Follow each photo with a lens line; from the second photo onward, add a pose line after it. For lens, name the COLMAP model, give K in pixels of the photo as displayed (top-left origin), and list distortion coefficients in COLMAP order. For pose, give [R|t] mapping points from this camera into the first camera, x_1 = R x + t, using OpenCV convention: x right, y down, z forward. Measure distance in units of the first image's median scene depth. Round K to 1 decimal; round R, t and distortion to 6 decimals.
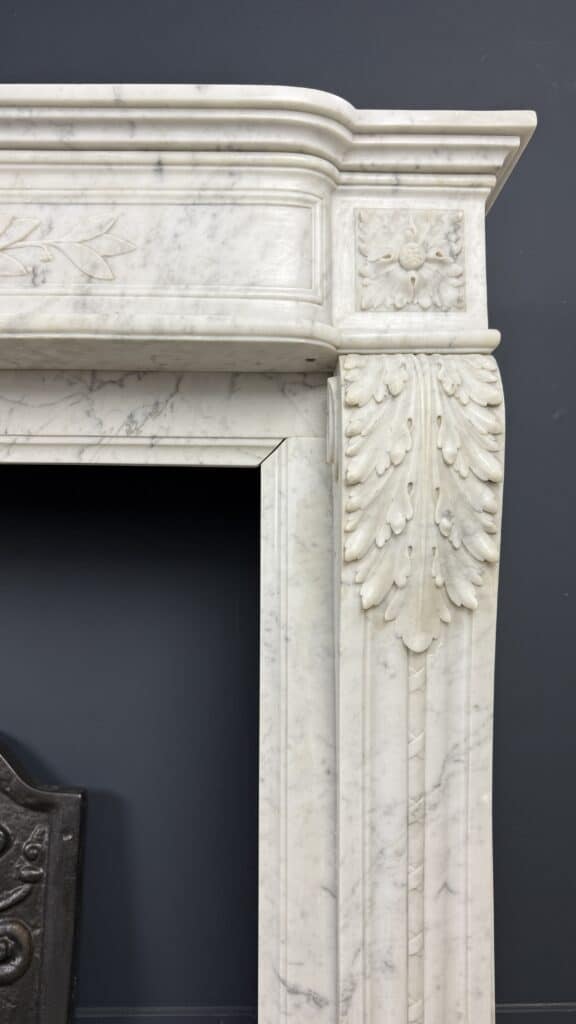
lens RADIAL K [[738.8, 0, 288.0], [0, 738.8, 512.0], [0, 0, 1]] dist [0.092095, -0.175242]
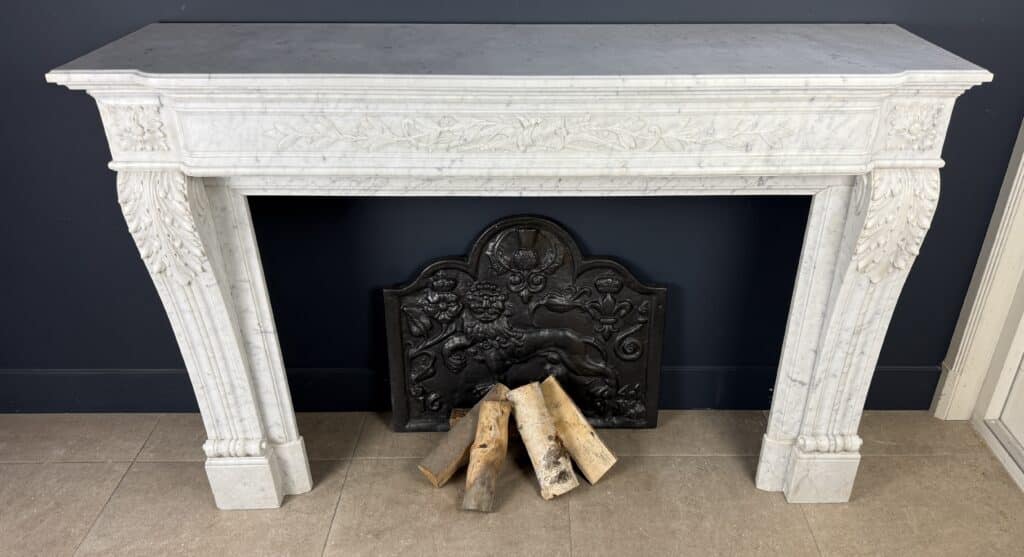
lens RADIAL K [[772.1, 0, 548.5], [0, 772.1, 306.1], [0, 0, 1]] dist [0.132224, -0.295399]
pose [[0.999994, 0.000238, 0.003372, -0.920146], [-0.002175, 0.808743, 0.588158, -1.276672], [-0.002587, -0.588162, 0.808739, -1.162395]]
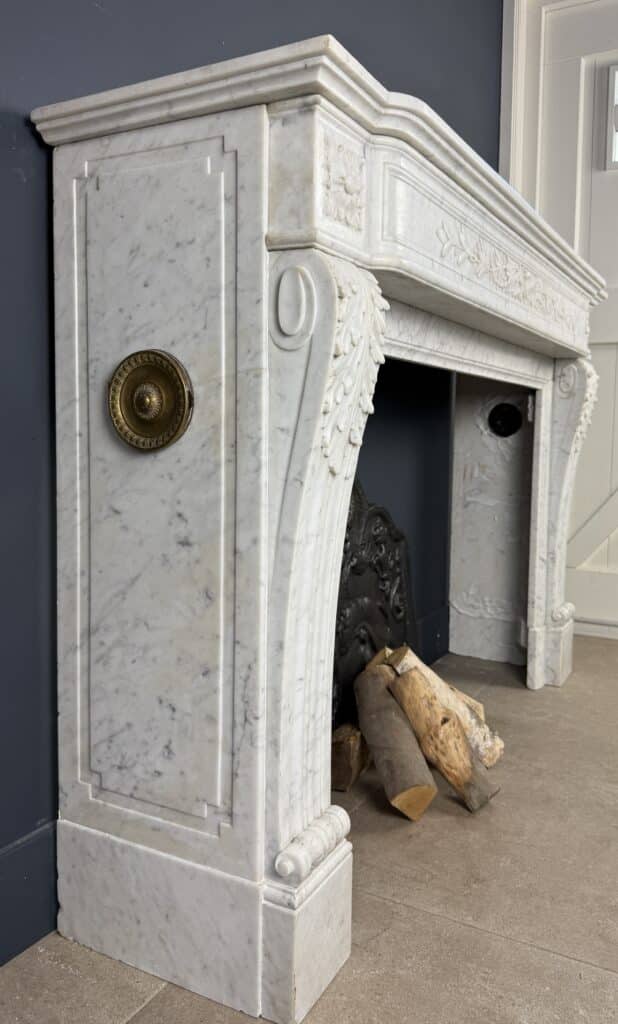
lens RADIAL K [[798.7, 0, 317.5], [0, 798.7, 476.2], [0, 0, 1]] dist [0.123680, -0.250375]
pose [[0.489146, -0.047032, 0.870933, -3.458489], [-0.092241, 0.990156, 0.105276, 0.026574], [-0.867310, -0.131831, 0.479993, 0.257780]]
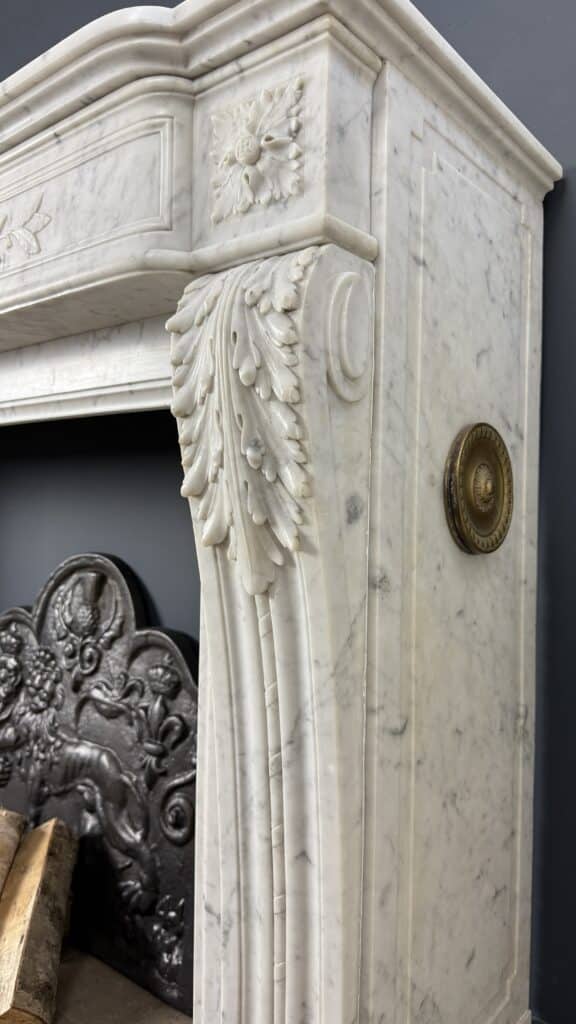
lens RADIAL K [[738.8, 0, 288.0], [0, 738.8, 512.0], [0, 0, 1]] dist [0.092095, -0.175242]
pose [[0.762596, 0.009919, -0.646799, 0.780288], [0.042506, 0.996953, 0.065404, 0.026577], [0.645477, -0.077370, 0.759851, 0.332072]]
